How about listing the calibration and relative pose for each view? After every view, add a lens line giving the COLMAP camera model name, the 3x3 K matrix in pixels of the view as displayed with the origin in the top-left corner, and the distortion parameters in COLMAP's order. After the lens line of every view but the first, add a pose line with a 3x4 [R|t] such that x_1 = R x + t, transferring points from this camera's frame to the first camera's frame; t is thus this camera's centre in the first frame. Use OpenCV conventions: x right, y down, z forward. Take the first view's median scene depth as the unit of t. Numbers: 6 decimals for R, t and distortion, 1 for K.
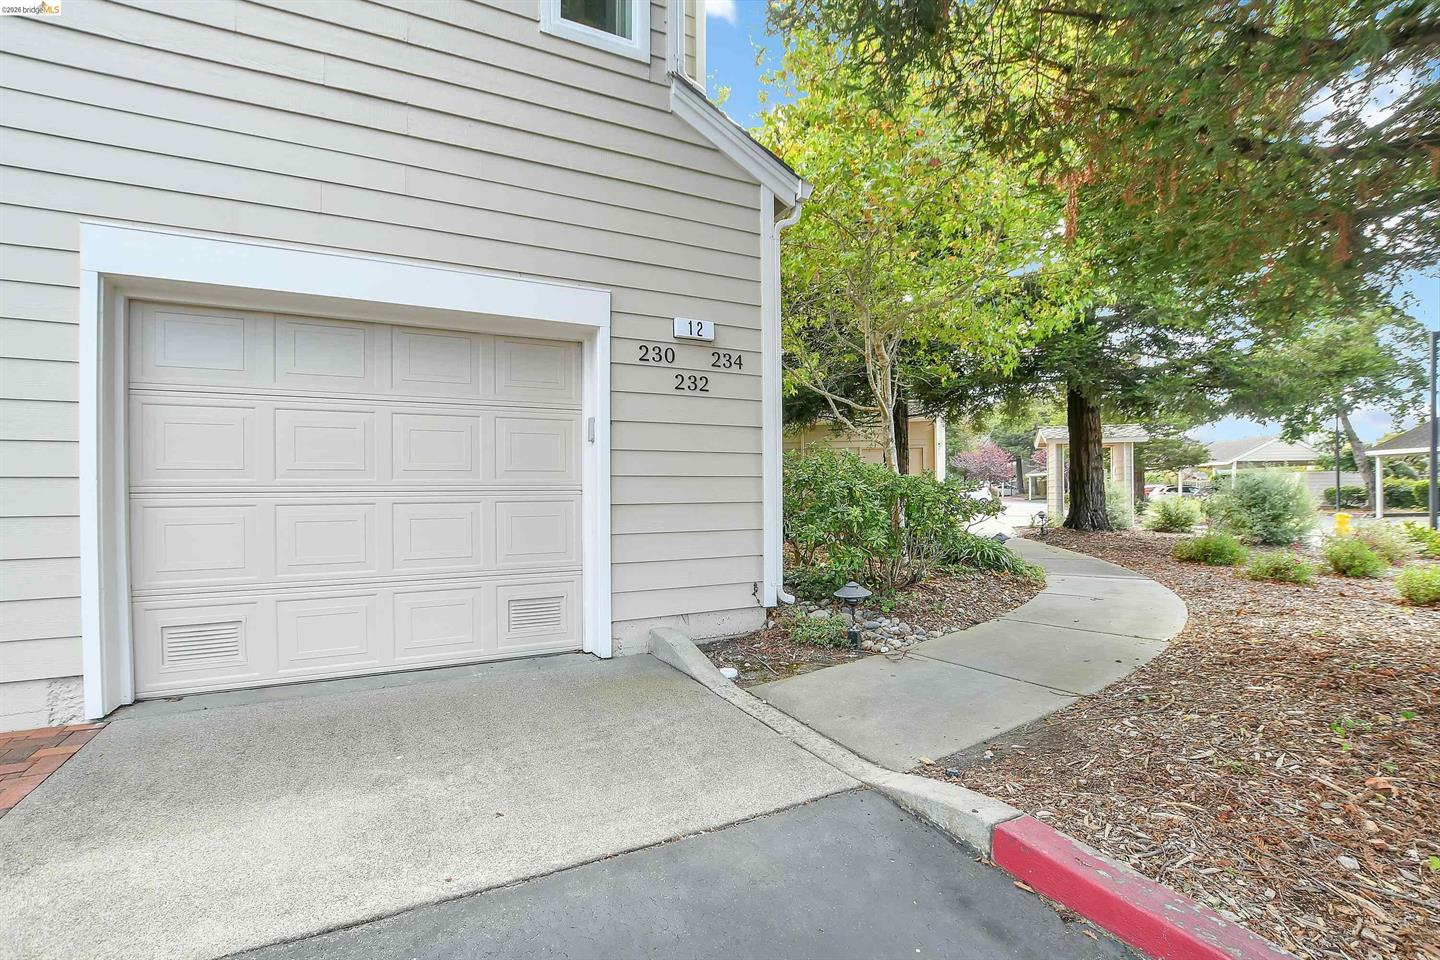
lens RADIAL K [[664.6, 0, 720.7], [0, 664.6, 488.3], [0, 0, 1]] dist [-0.024973, 0.000781]
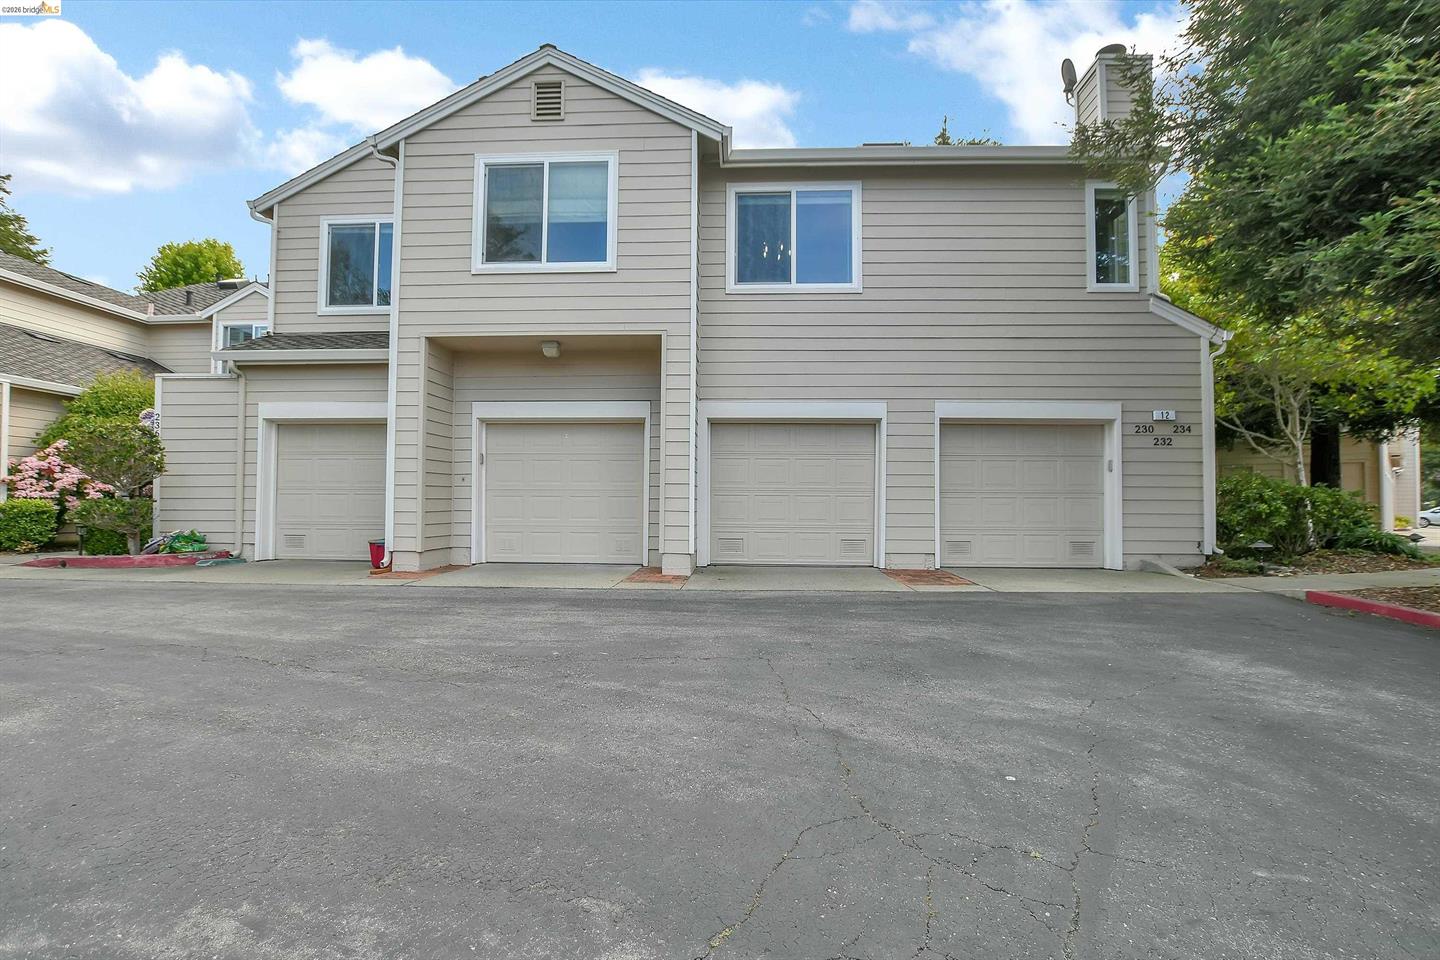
lens RADIAL K [[664.6, 0, 720.7], [0, 664.6, 488.3], [0, 0, 1]] dist [-0.024973, 0.000781]
pose [[0.867624, -0.001820, -0.497217, -0.217605], [-0.009121, 0.999767, -0.019576, 0.037783], [0.497137, 0.021520, 0.867405, -1.426020]]
